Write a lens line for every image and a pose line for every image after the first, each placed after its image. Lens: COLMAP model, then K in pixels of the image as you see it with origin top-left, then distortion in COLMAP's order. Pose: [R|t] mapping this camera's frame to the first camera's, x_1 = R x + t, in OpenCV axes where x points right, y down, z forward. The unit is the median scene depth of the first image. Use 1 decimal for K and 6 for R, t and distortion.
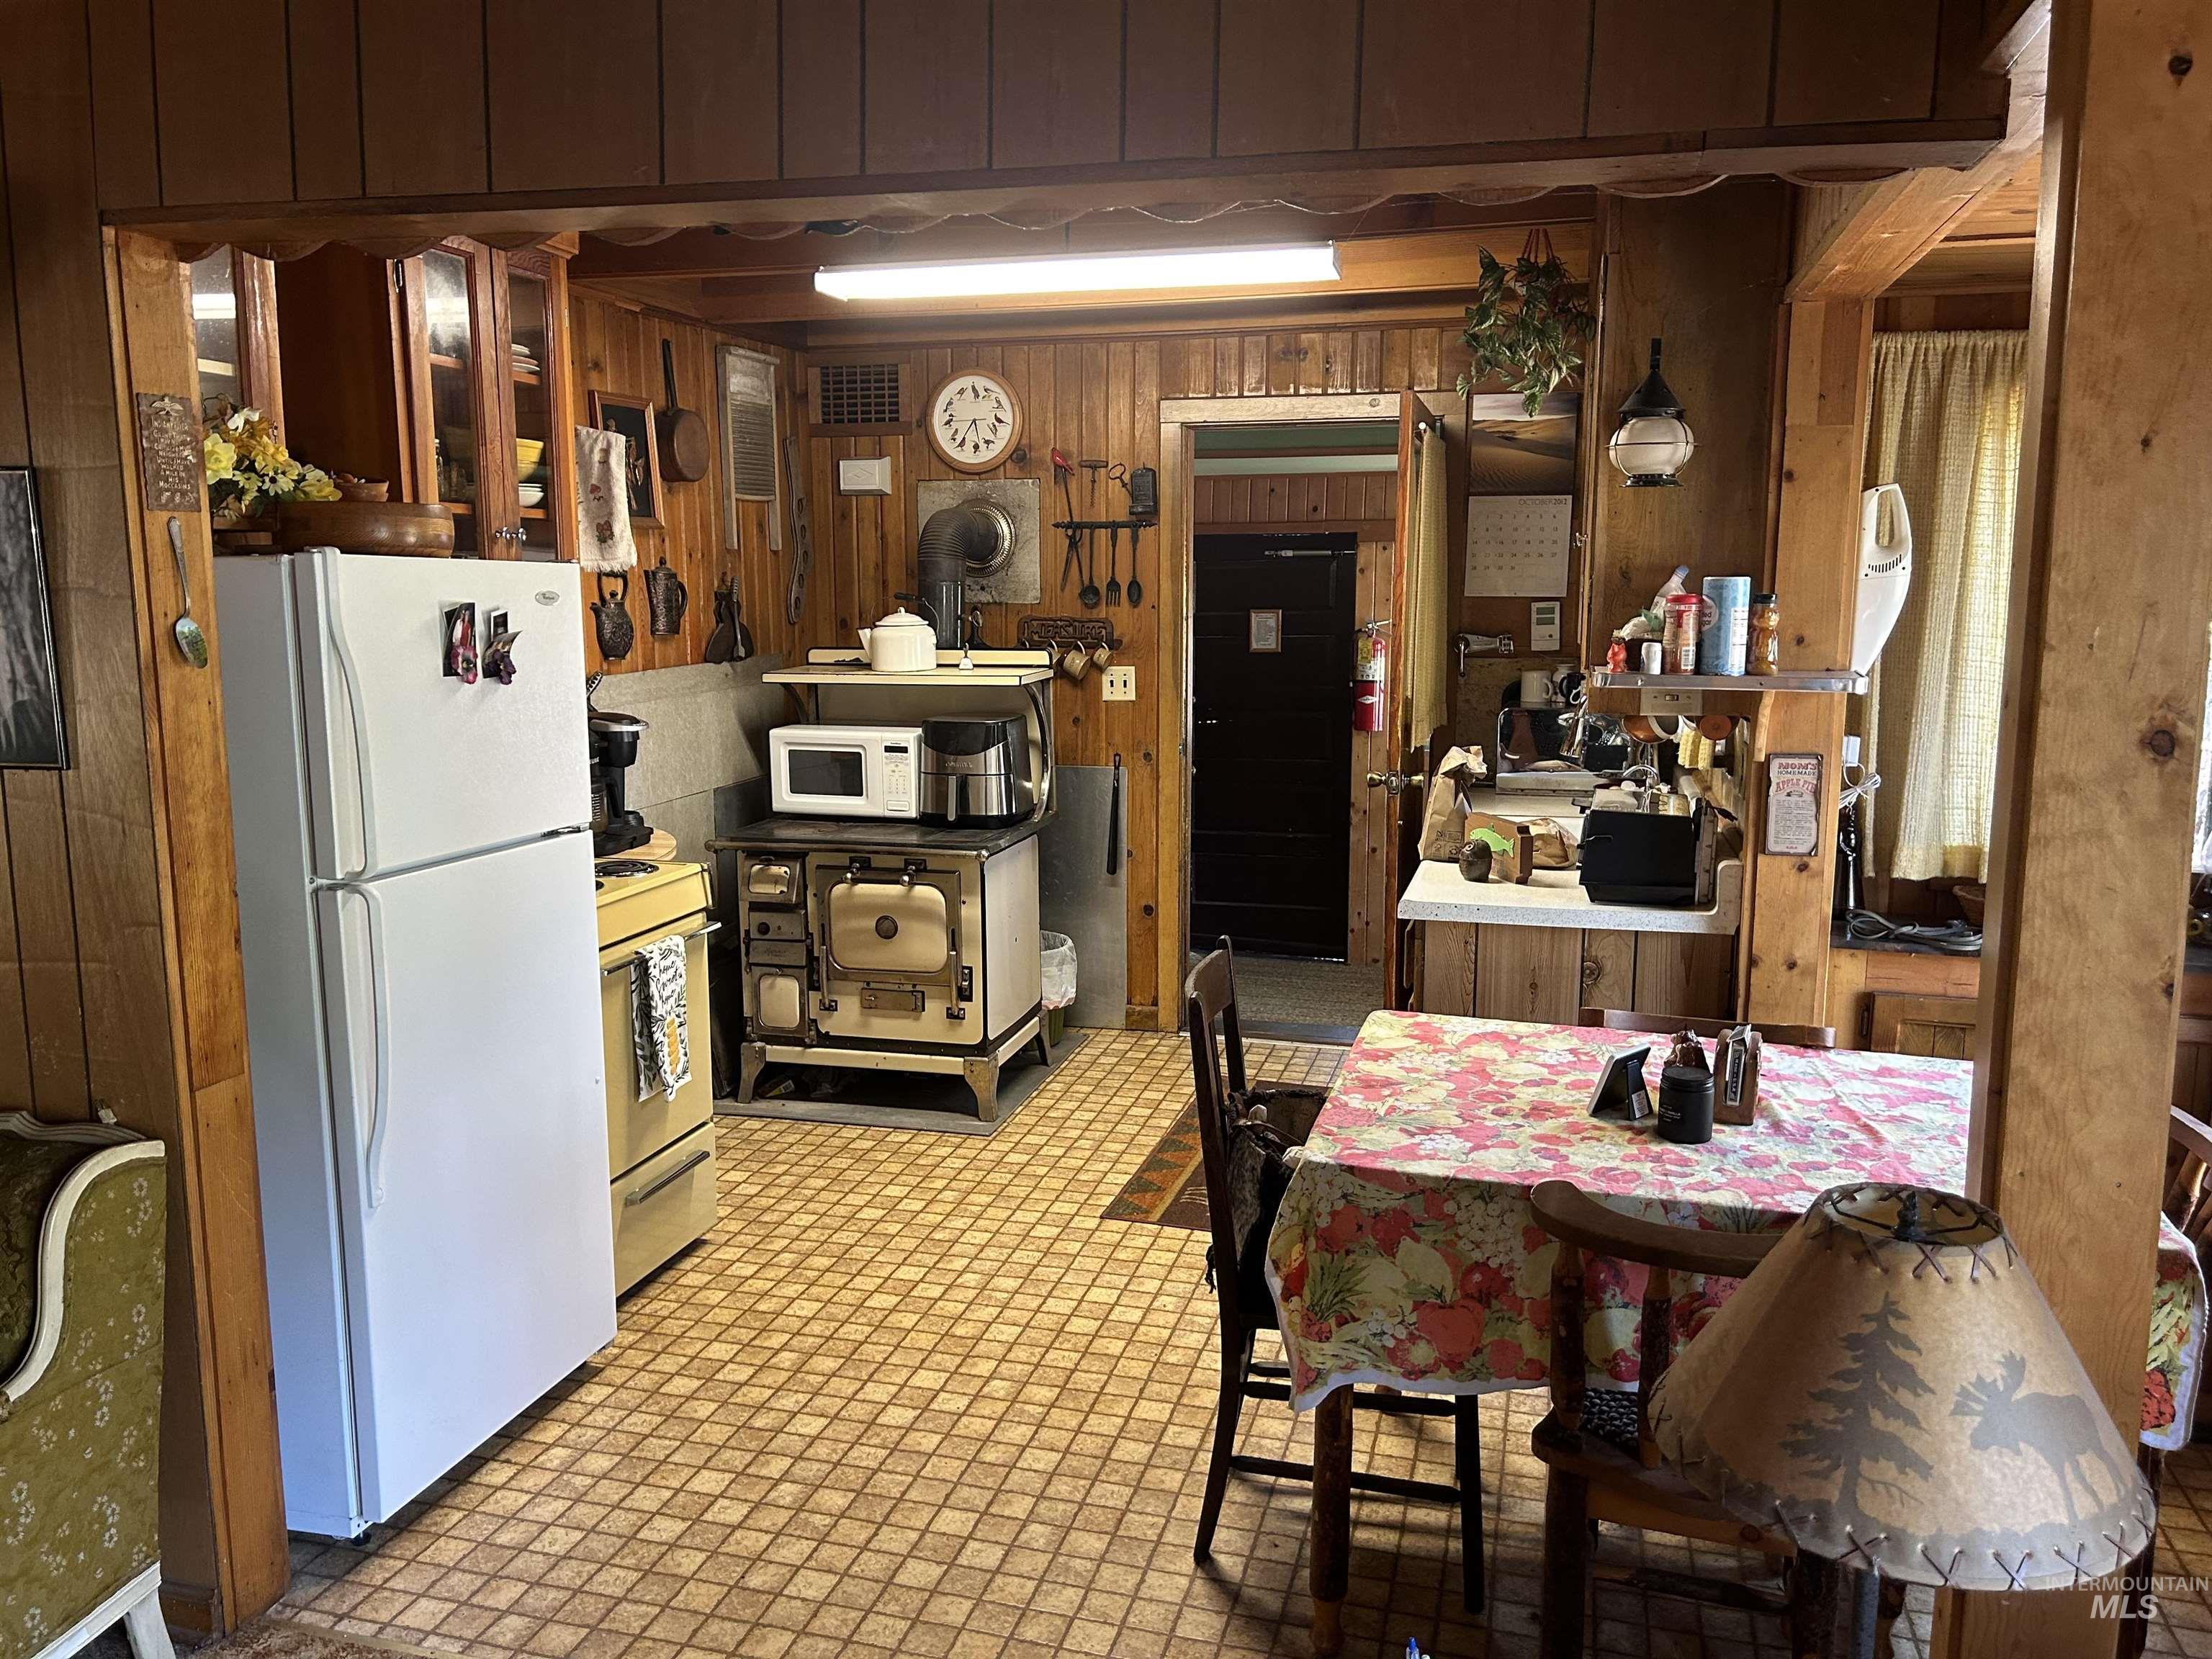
lens RADIAL K [[1674.2, 0, 1095.2], [0, 1674.2, 834.4], [0, 0, 1]] dist [0.085883, -0.111556]
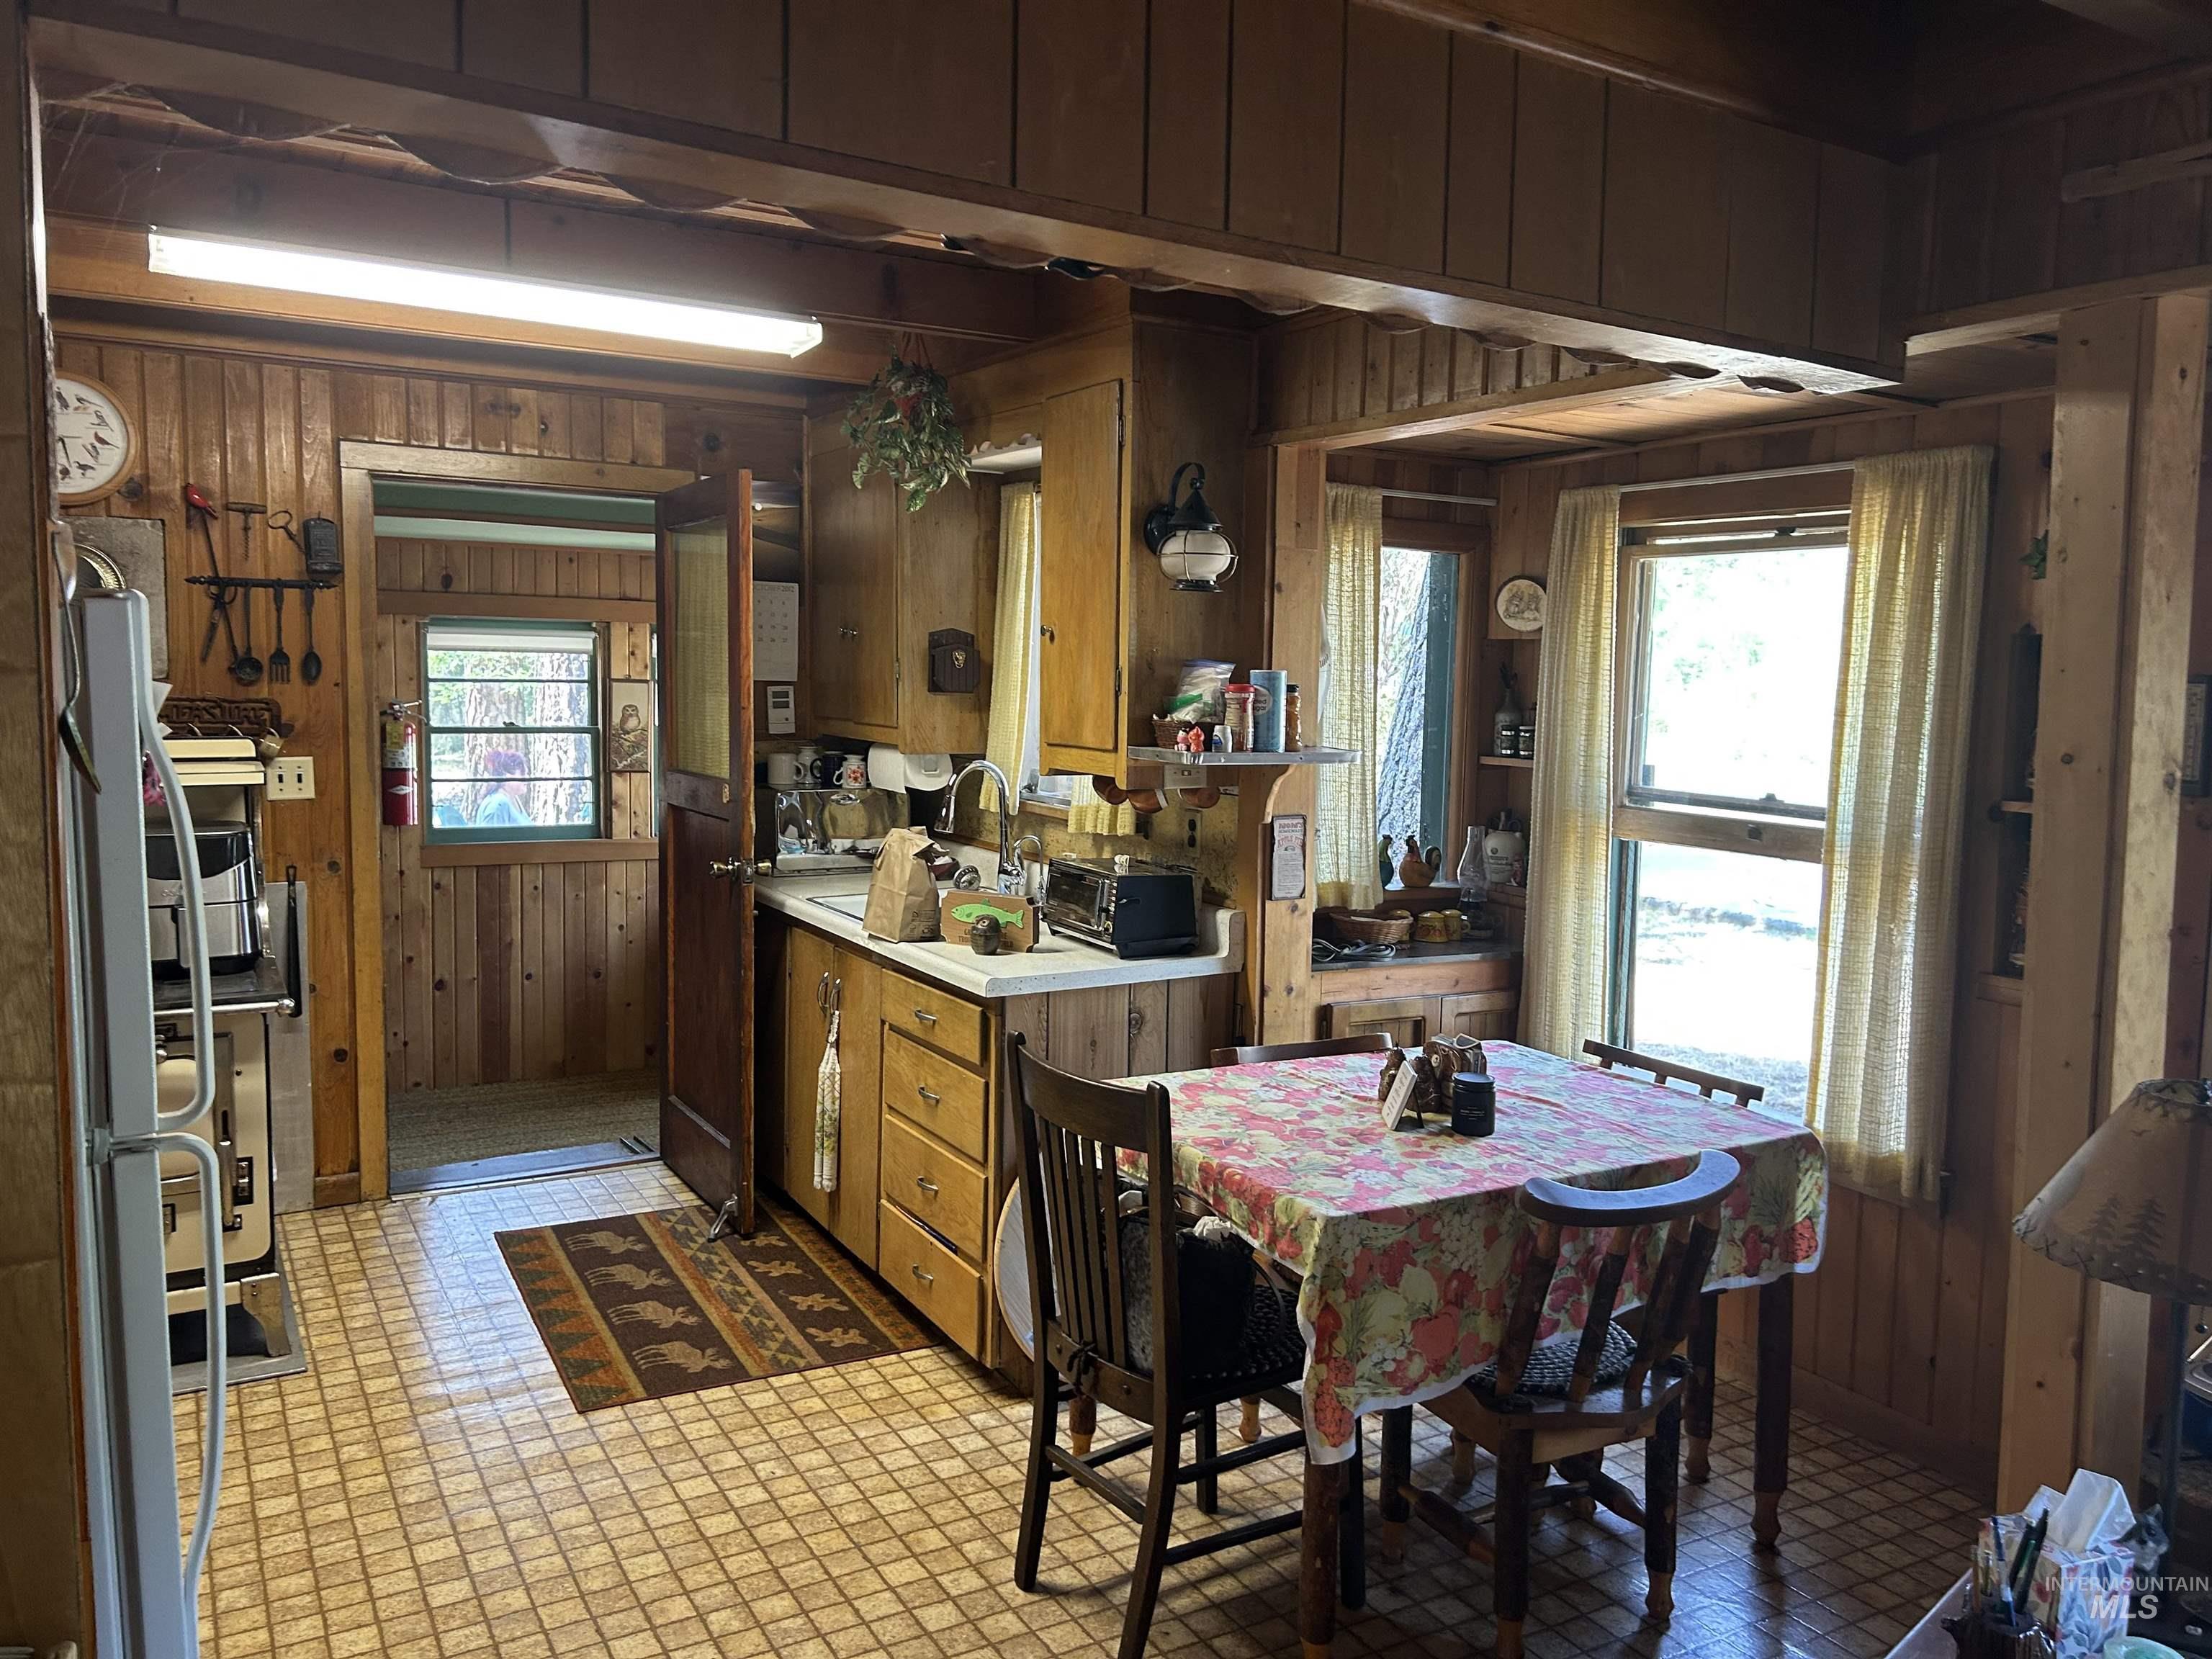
lens RADIAL K [[1674.2, 0, 1103.8], [0, 1674.2, 815.1], [0, 0, 1]] dist [0.085883, -0.111556]
pose [[0.681368, -0.048570, 0.730328, -0.343130], [0.091607, 0.995609, -0.019254, -0.022871], [-0.726186, 0.080022, 0.682825, 0.172395]]
